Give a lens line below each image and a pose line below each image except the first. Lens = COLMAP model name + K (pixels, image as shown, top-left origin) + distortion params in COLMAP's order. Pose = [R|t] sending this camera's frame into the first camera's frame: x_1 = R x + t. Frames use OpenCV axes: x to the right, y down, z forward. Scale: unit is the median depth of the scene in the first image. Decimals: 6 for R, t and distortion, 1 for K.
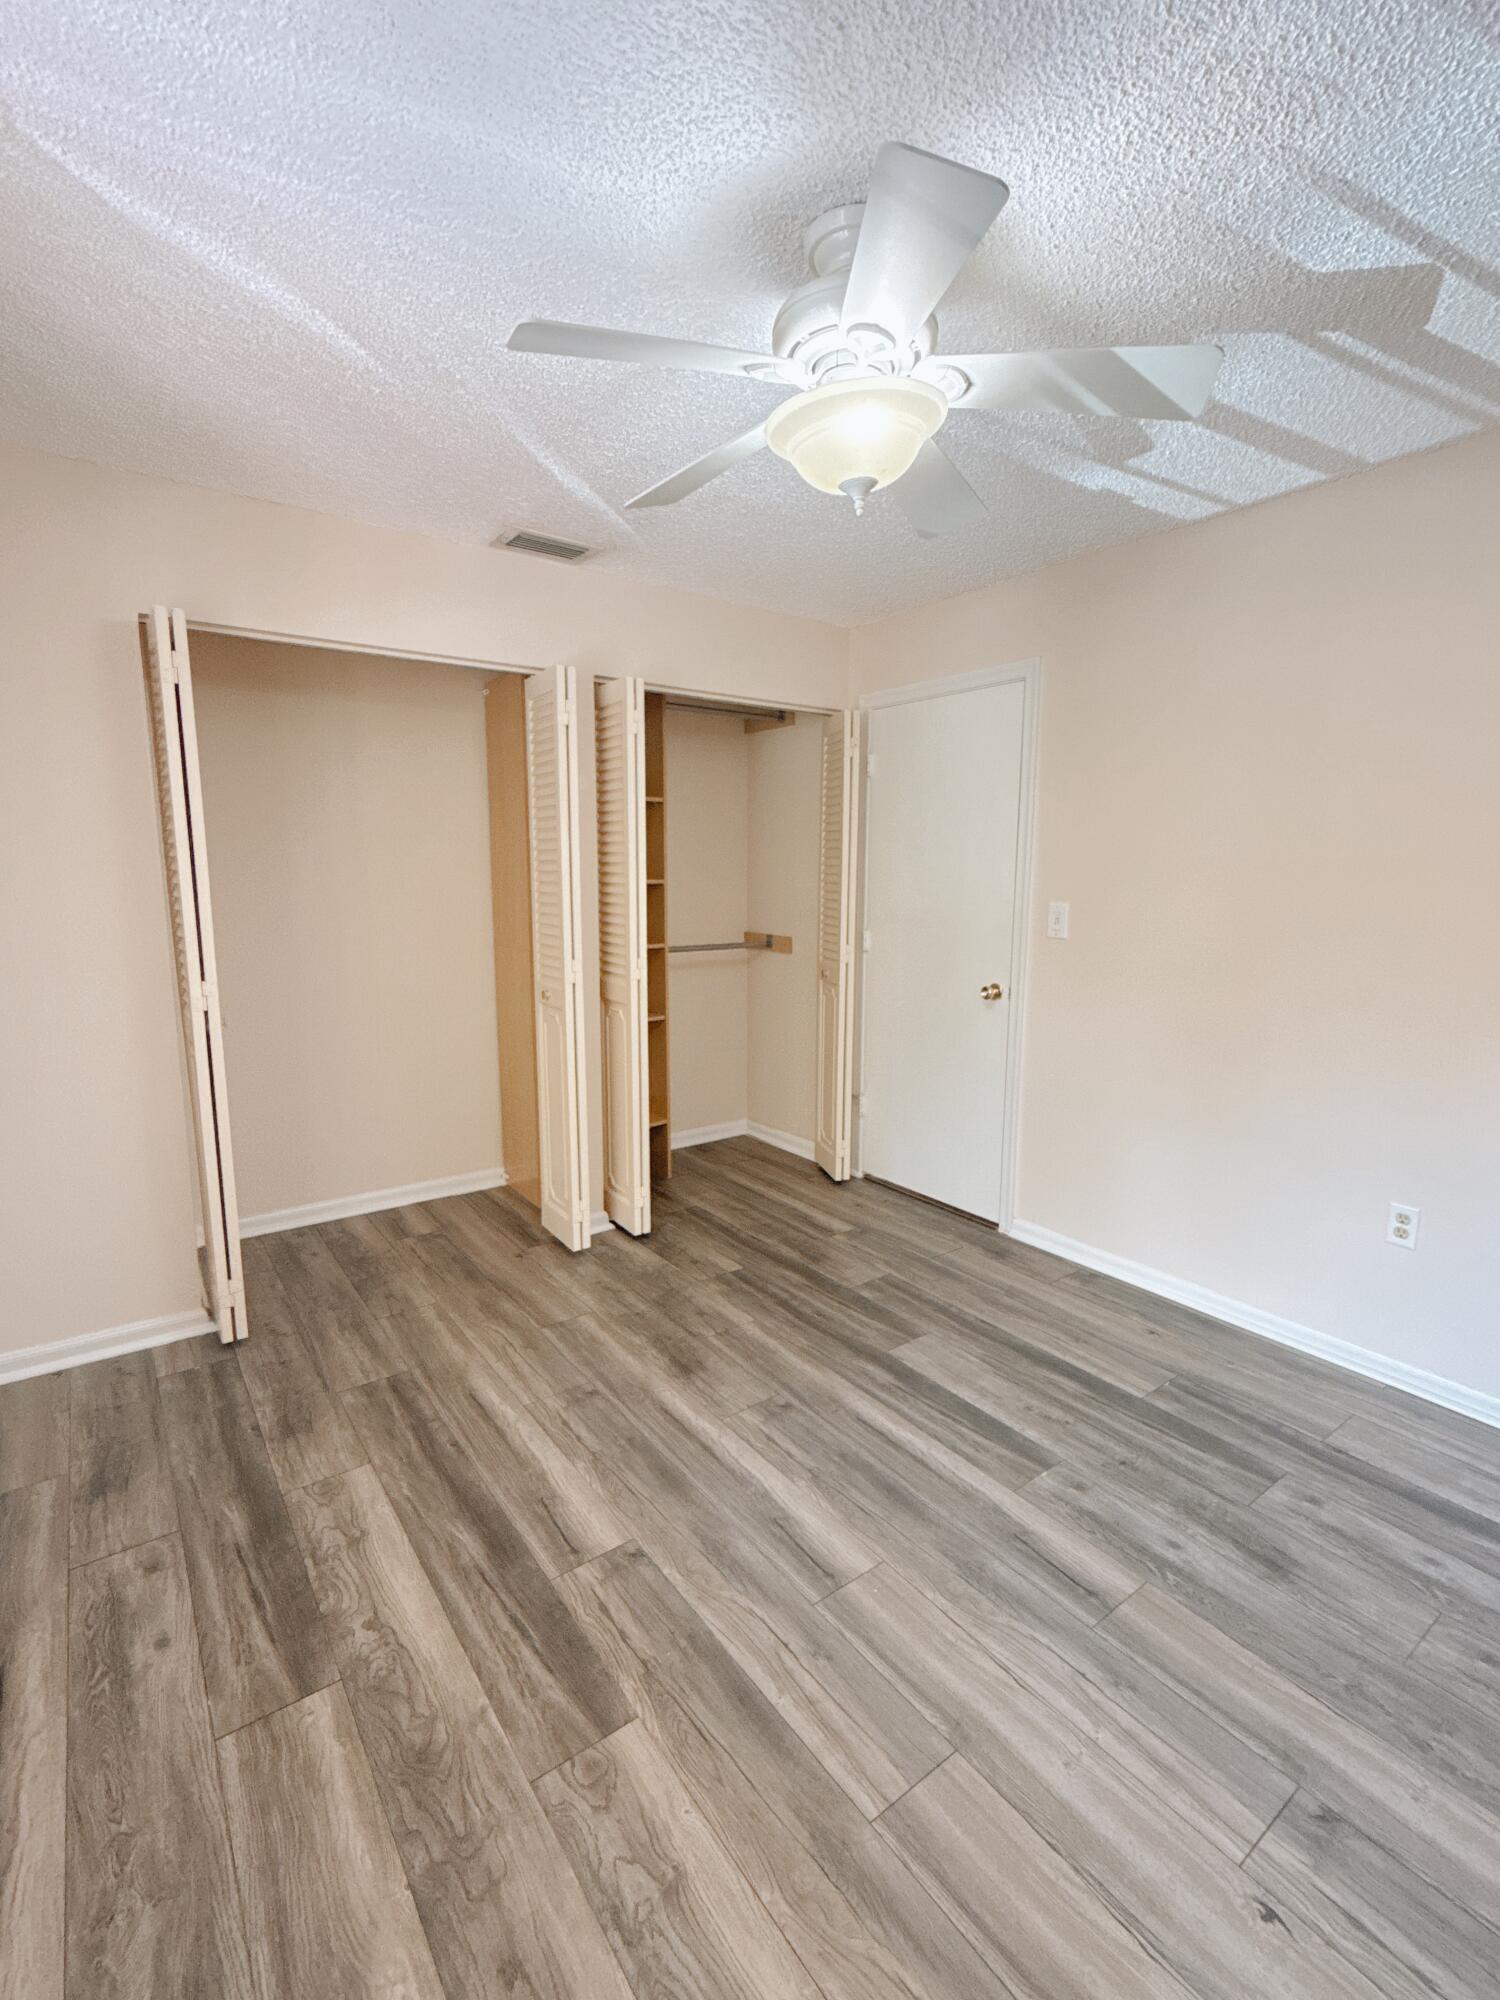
lens RADIAL K [[906.0, 0, 747.0], [0, 906.0, 1003.9], [0, 0, 1]] dist [-0.001527, 0.000475]
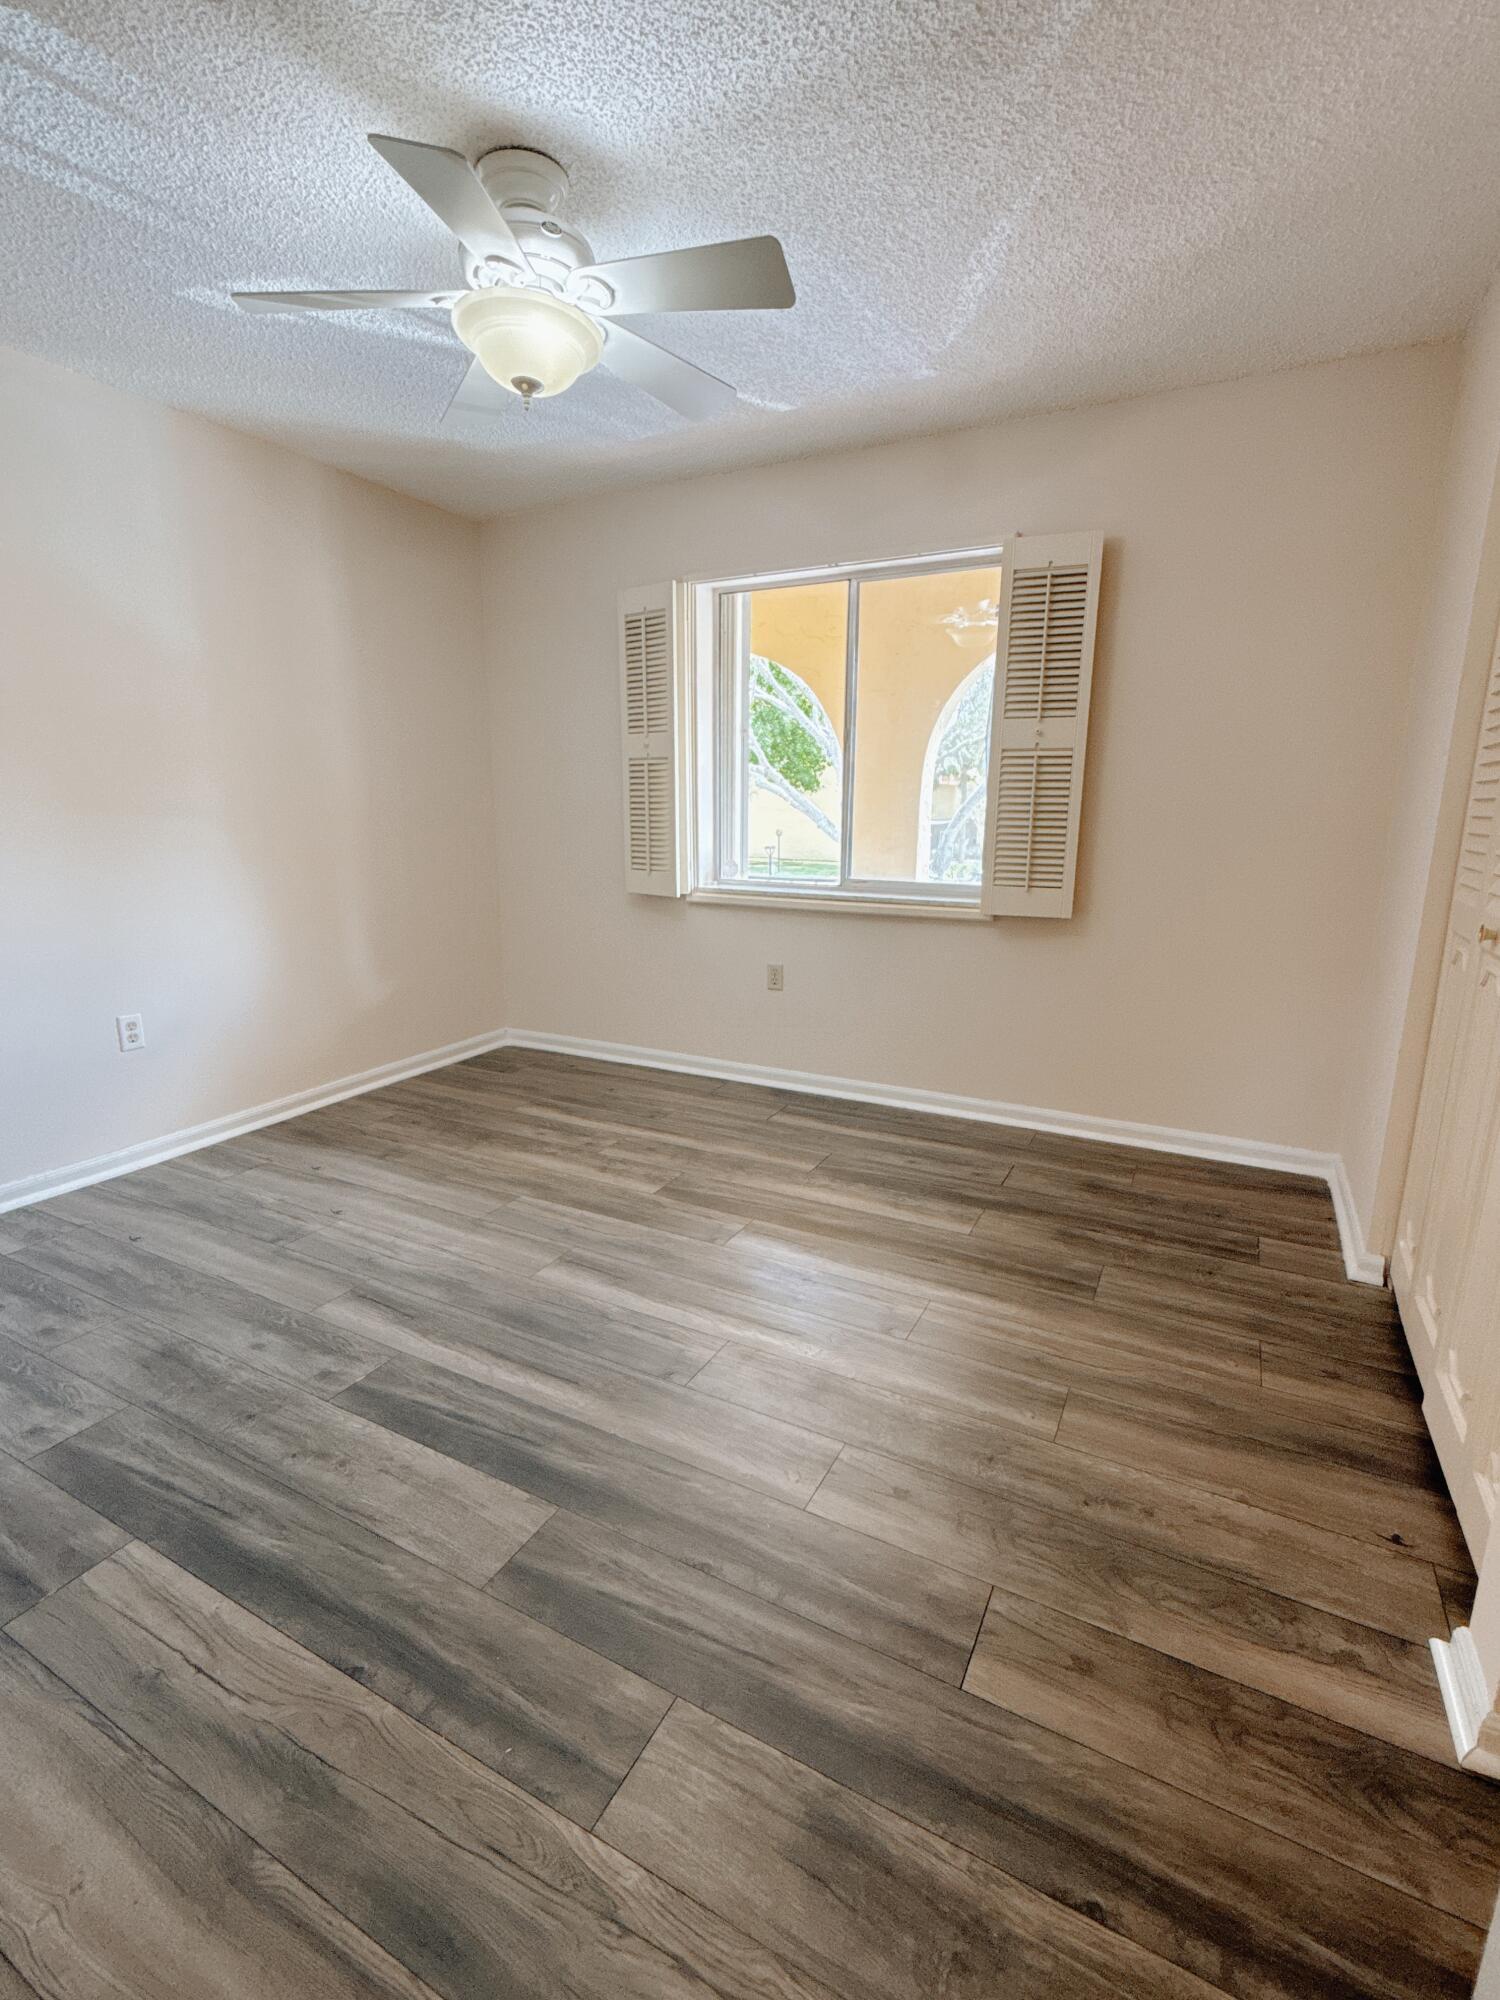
lens RADIAL K [[906.0, 0, 747.0], [0, 906.0, 1003.9], [0, 0, 1]] dist [-0.001527, 0.000475]
pose [[-0.900898, 0.088599, -0.424892, 0.319868], [-0.069104, 0.937177, 0.341943, -0.161659], [0.428495, 0.337417, -0.838178, 1.735765]]
